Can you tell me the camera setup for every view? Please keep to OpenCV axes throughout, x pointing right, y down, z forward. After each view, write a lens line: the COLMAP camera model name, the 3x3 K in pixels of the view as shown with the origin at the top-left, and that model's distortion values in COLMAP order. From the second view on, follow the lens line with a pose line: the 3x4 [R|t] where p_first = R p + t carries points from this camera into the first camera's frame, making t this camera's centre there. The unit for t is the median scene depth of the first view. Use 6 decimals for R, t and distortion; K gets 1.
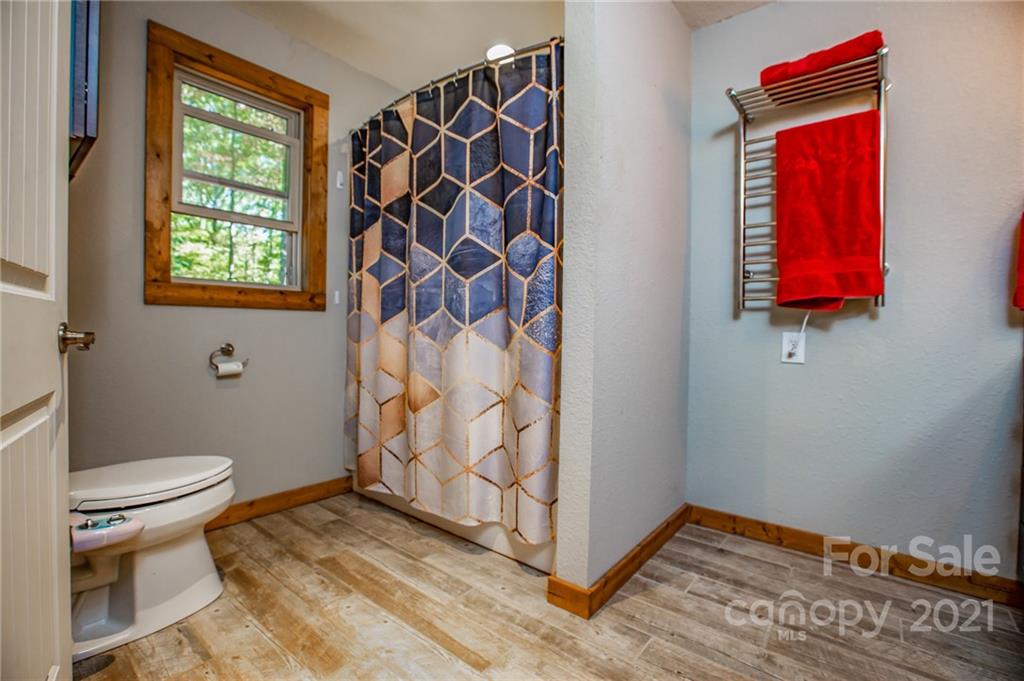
lens RADIAL K [[462.5, 0, 509.4], [0, 462.5, 333.9], [0, 0, 1]] dist [-0.046386, 0.015755]
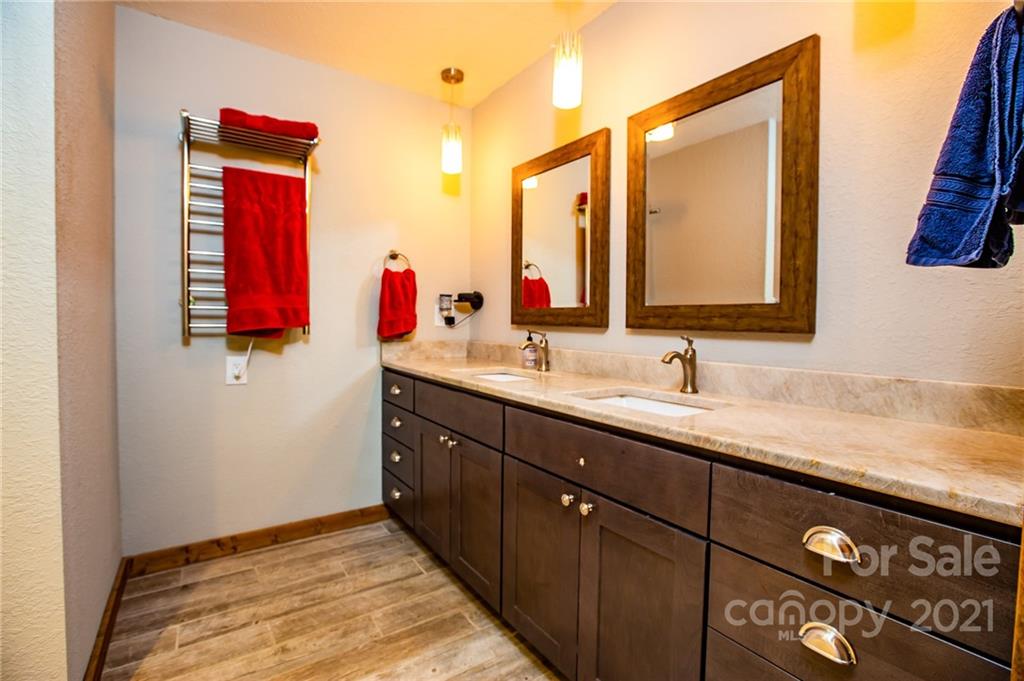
lens RADIAL K [[462.5, 0, 509.4], [0, 462.5, 333.9], [0, 0, 1]] dist [-0.046386, 0.015755]
pose [[0.288552, -0.036651, 0.956763, -0.246616], [0.002665, 0.999294, 0.037477, -0.103832], [-0.957461, -0.008264, 0.288446, 0.067100]]
